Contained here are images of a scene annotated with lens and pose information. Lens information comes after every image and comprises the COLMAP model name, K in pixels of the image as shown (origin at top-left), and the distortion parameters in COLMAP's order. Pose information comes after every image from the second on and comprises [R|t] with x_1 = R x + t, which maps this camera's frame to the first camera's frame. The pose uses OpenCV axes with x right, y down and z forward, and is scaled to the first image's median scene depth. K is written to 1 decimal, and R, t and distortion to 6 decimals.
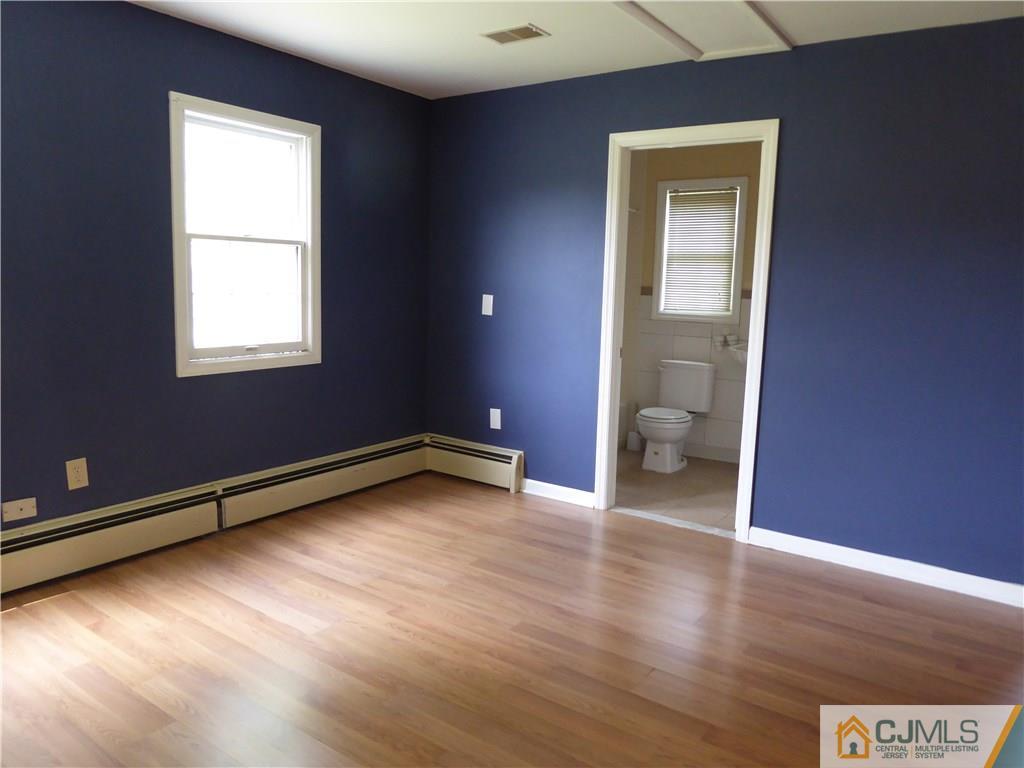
lens RADIAL K [[721.1, 0, 511.8], [0, 721.1, 382.1], [0, 0, 1]] dist [-0.026568, 0.019016]
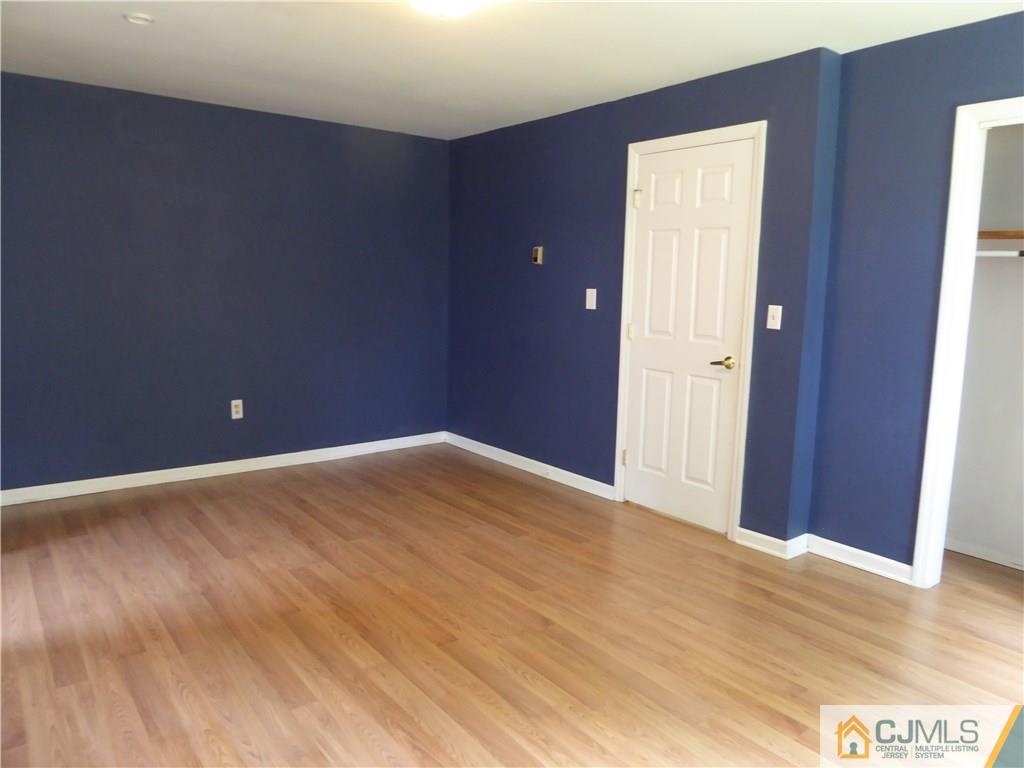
lens RADIAL K [[721.1, 0, 512.7], [0, 721.1, 384.3], [0, 0, 1]] dist [-0.026568, 0.019016]
pose [[-0.953521, -0.092626, 0.286738, -0.132475], [-0.004063, 0.955448, 0.295131, -0.270528], [-0.301300, 0.280249, -0.911416, 1.712505]]
